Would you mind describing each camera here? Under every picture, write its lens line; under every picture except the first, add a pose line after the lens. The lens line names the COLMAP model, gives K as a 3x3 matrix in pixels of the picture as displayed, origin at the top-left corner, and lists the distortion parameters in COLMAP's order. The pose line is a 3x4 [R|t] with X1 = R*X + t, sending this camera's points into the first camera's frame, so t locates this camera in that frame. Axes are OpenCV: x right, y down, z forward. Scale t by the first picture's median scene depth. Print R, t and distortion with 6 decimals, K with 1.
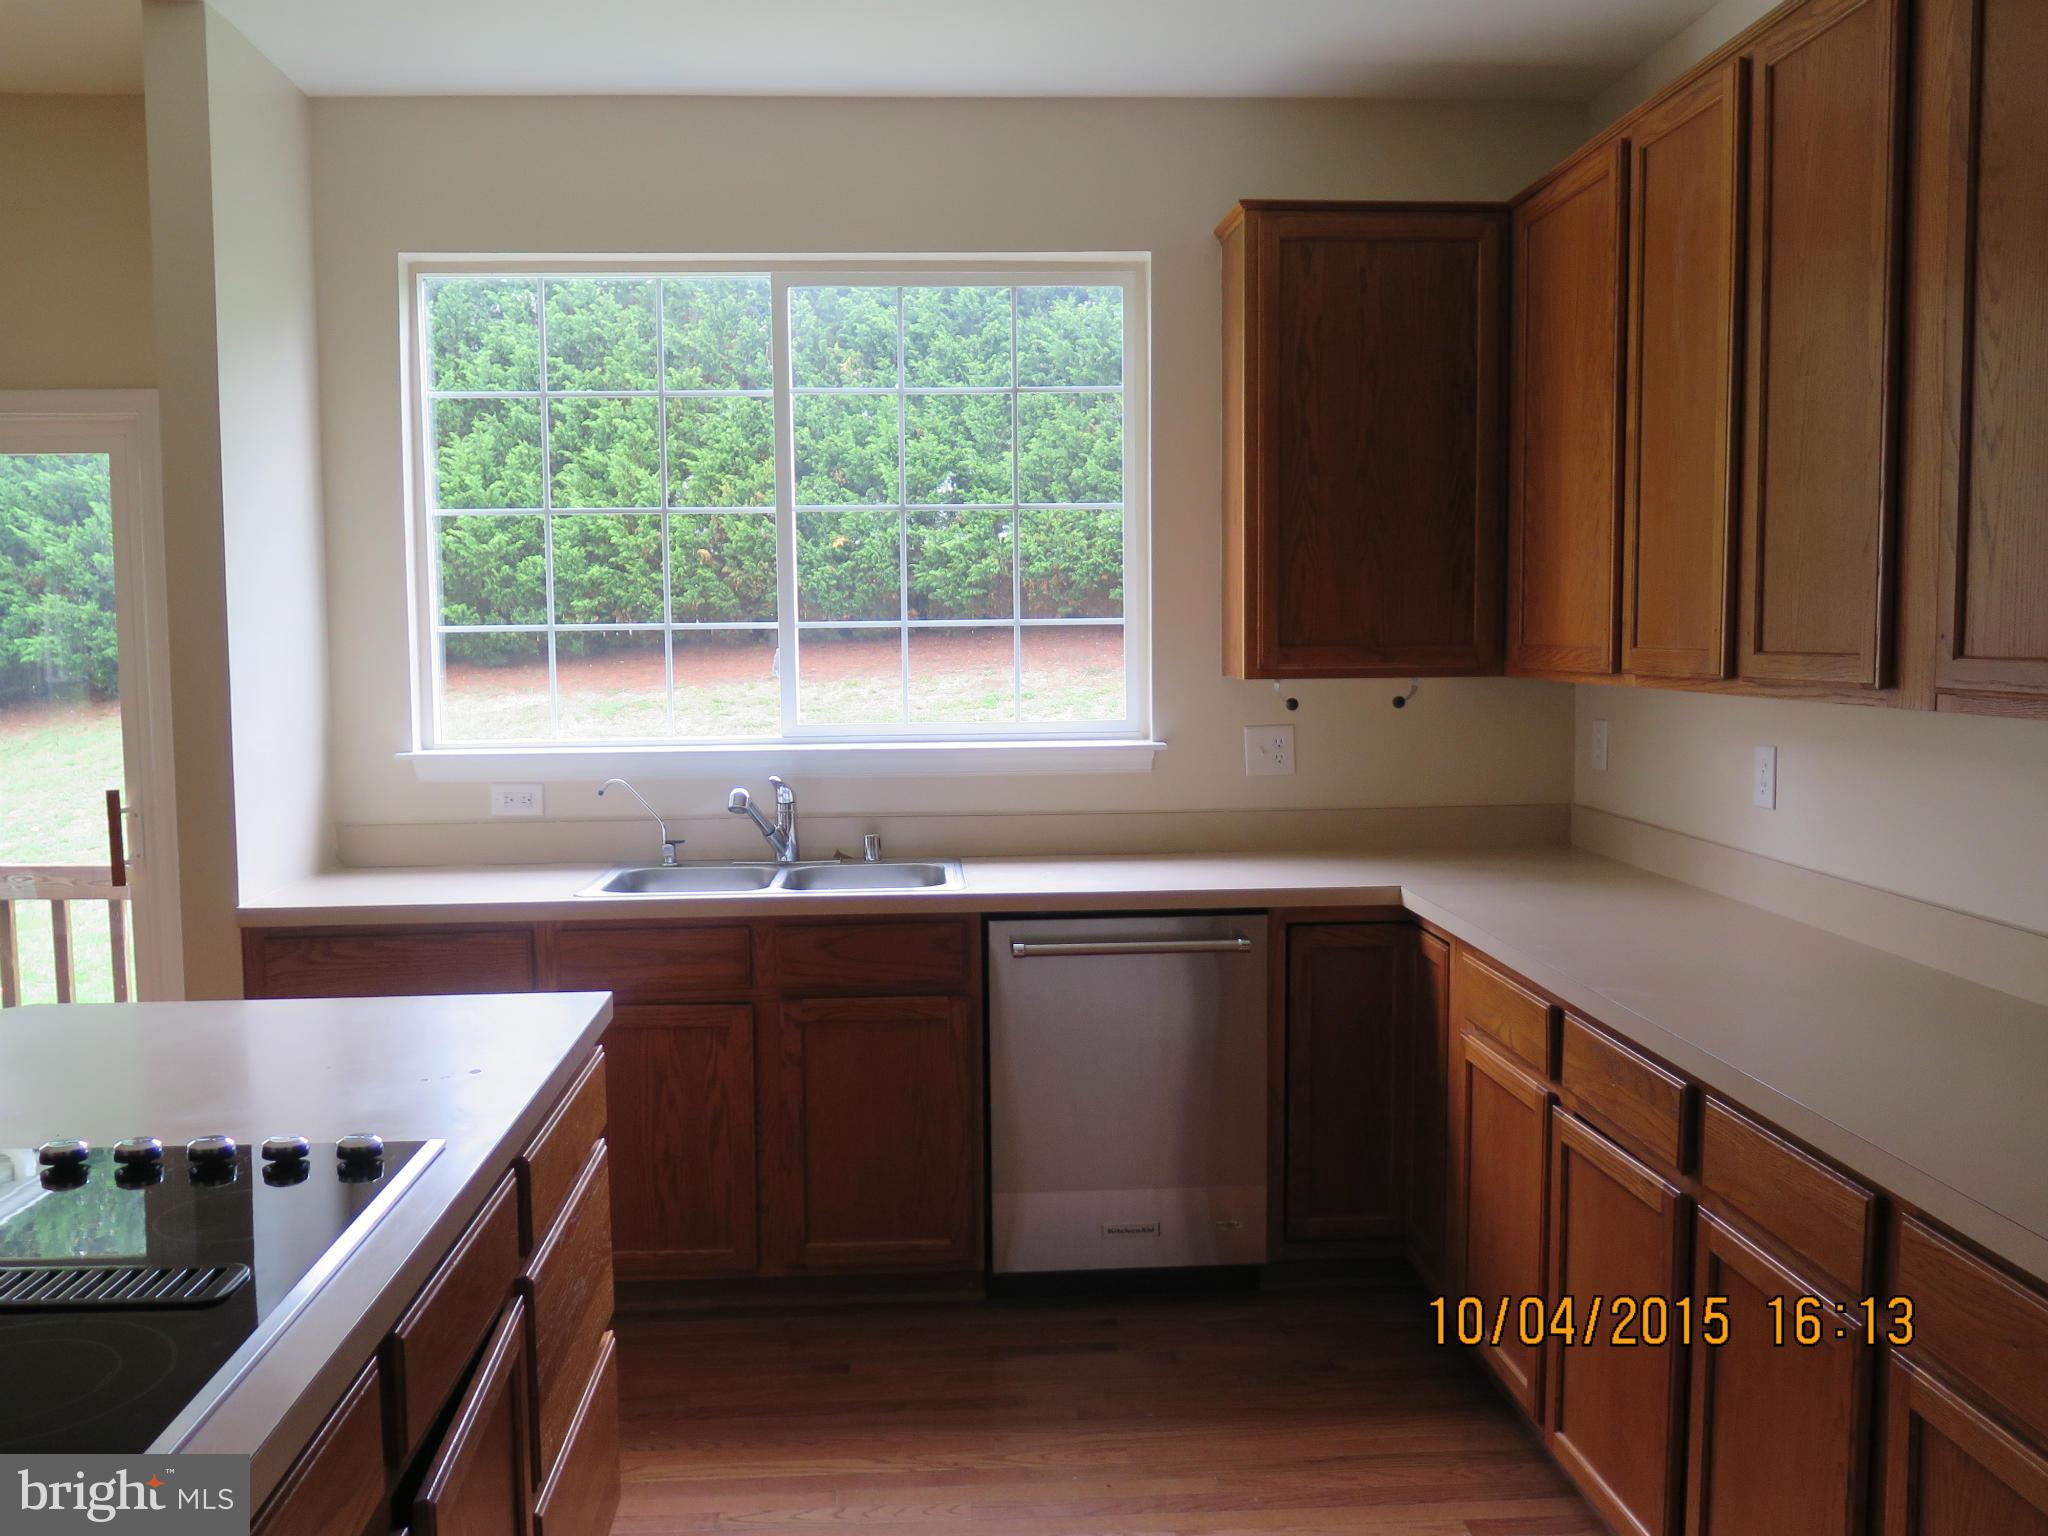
lens RADIAL K [[1708.5, 0, 1019.7], [0, 1708.5, 772.1], [0, 0, 1]] dist [-0.024863, 0.005559]
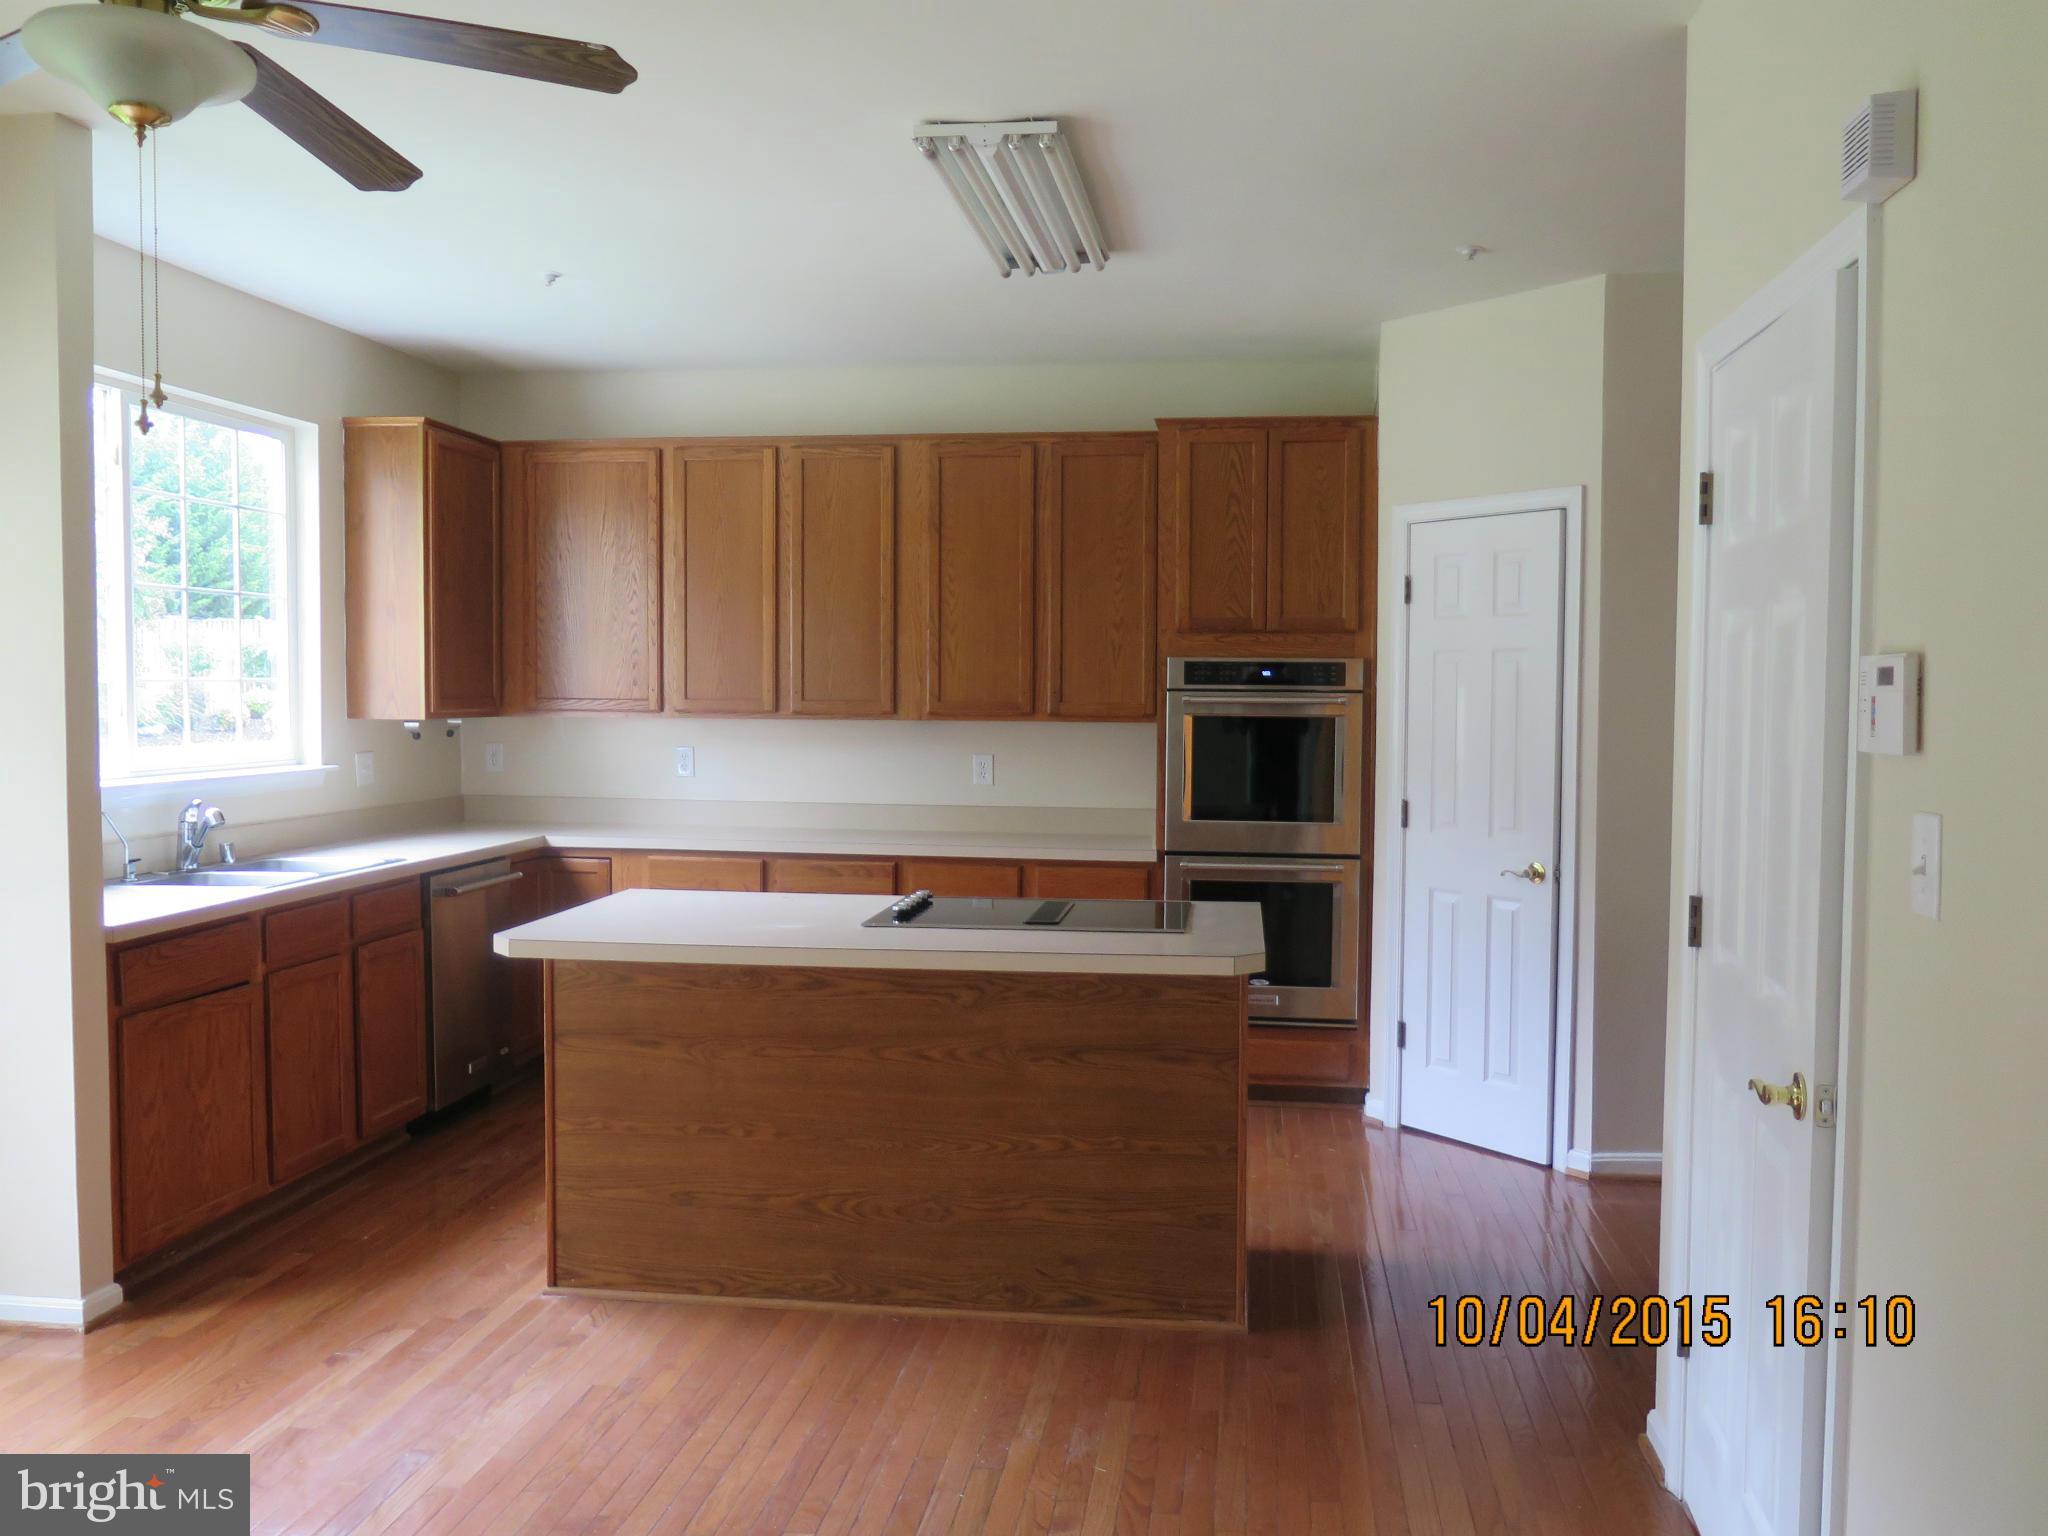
lens RADIAL K [[1708.5, 0, 1018.7], [0, 1708.5, 766.6], [0, 0, 1]] dist [-0.024863, 0.005559]
pose [[0.190417, -0.037756, 0.980977, -1.239819], [0.074530, 0.996932, 0.023903, -0.007837], [-0.978870, 0.068560, 0.192646, 0.166862]]
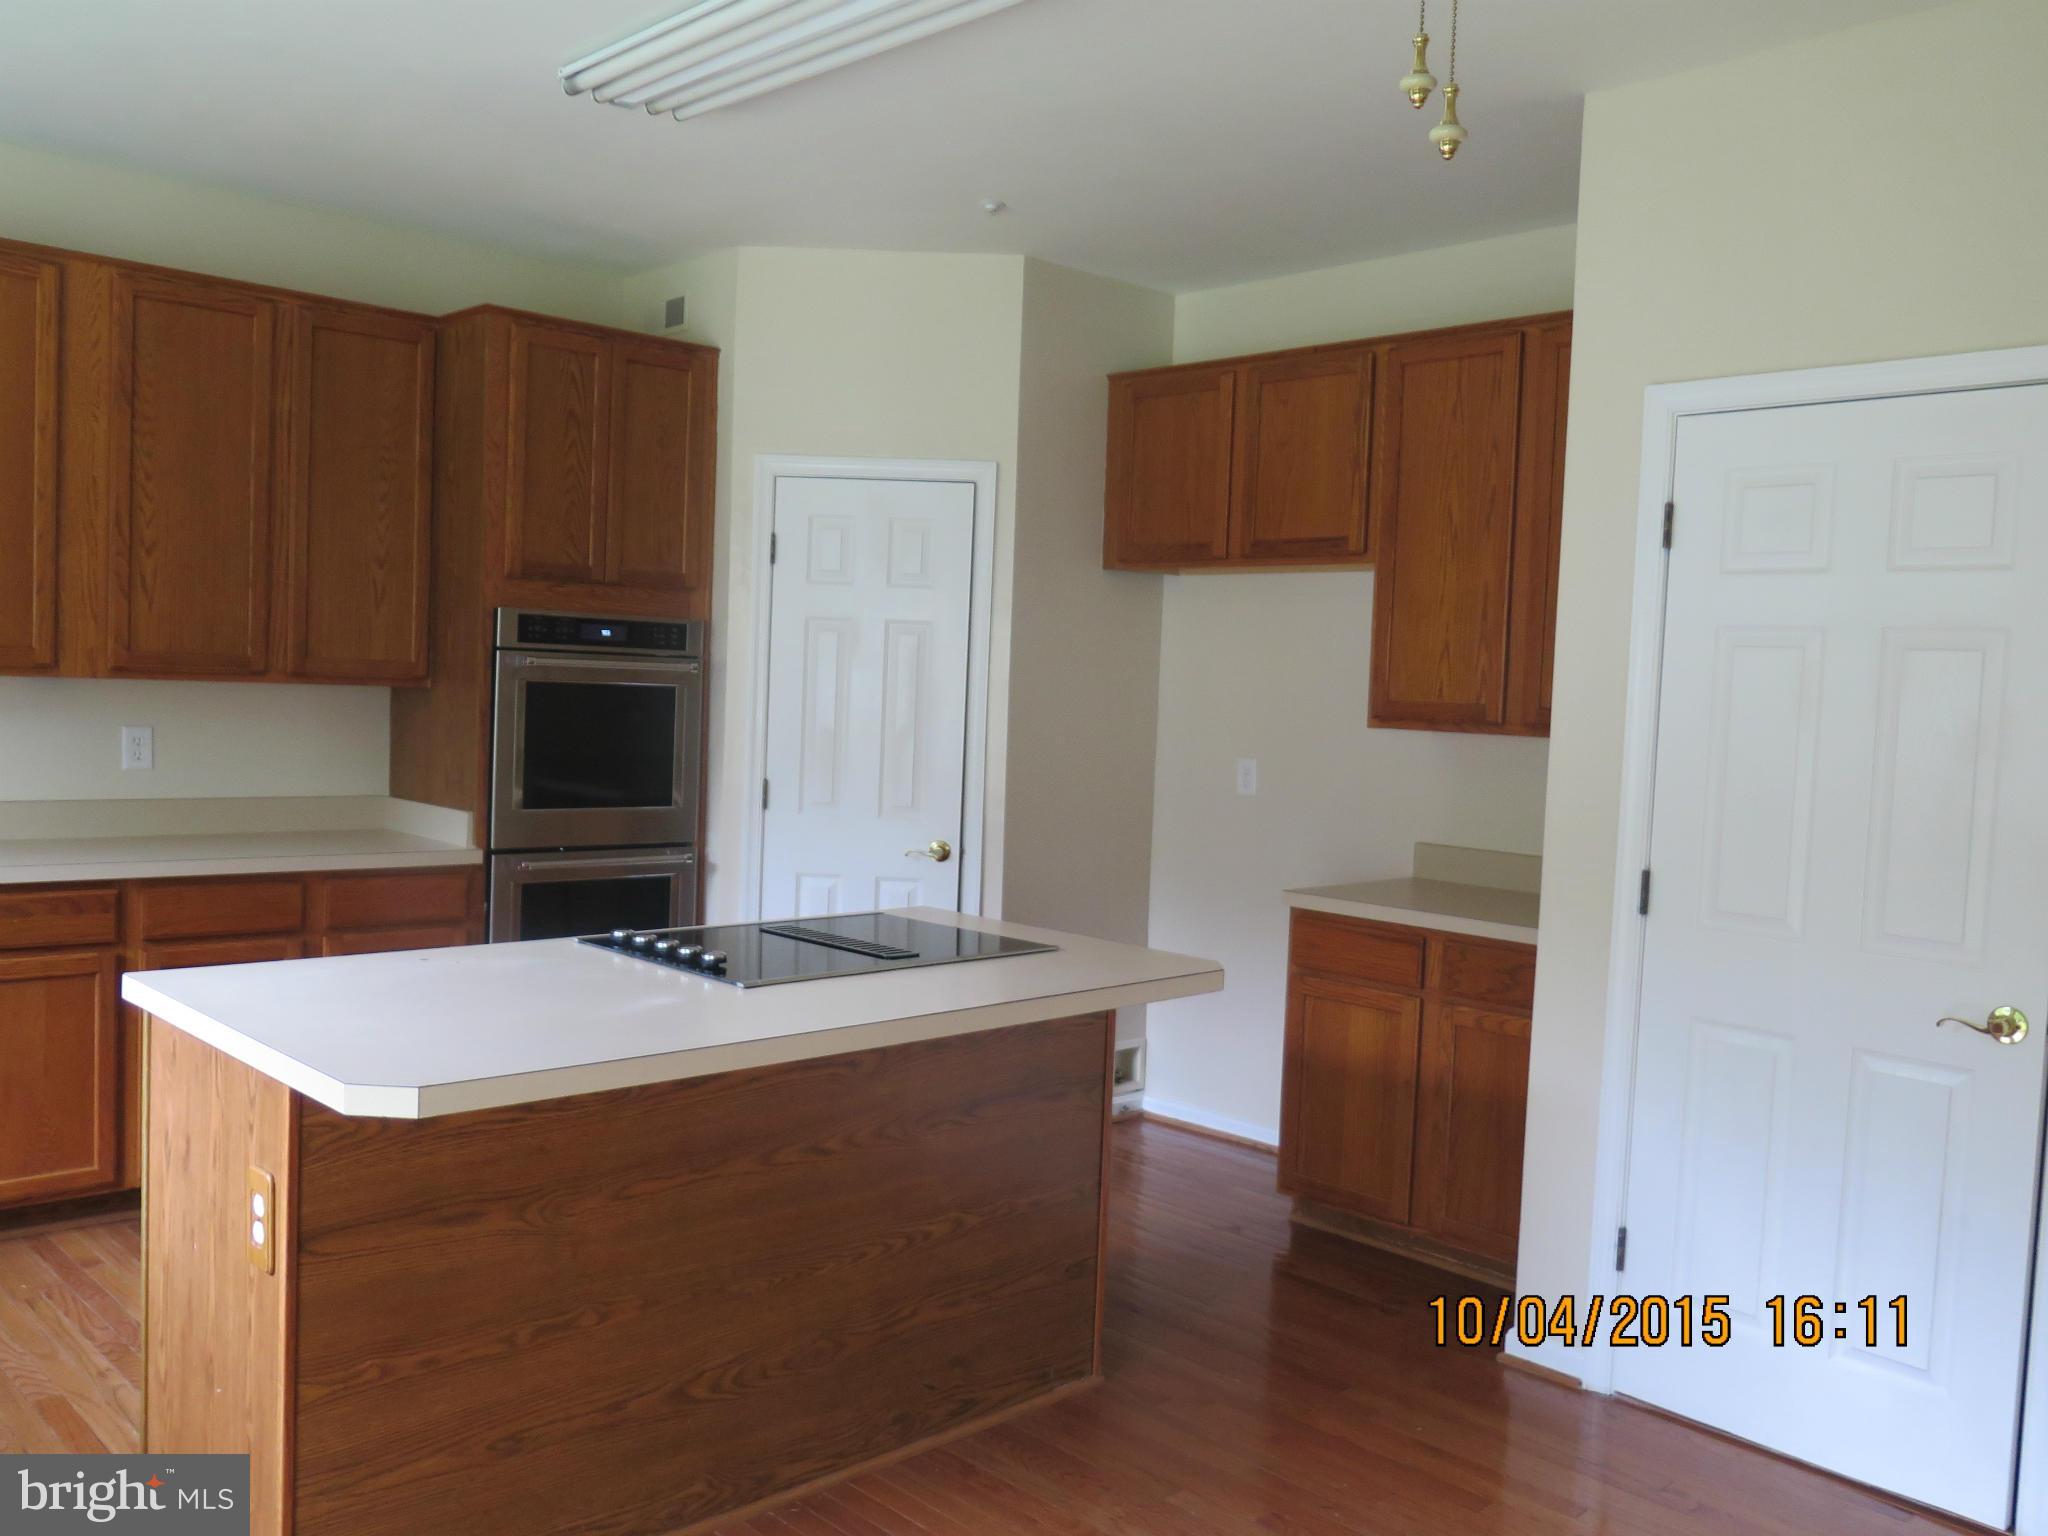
lens RADIAL K [[1708.5, 0, 1021.4], [0, 1708.5, 772.3], [0, 0, 1]] dist [-0.024863, 0.005559]
pose [[-0.651249, -0.064308, 0.756135, -0.891966], [0.024900, 0.994056, 0.105989, -0.060324], [-0.758456, 0.087853, -0.645776, 0.820396]]
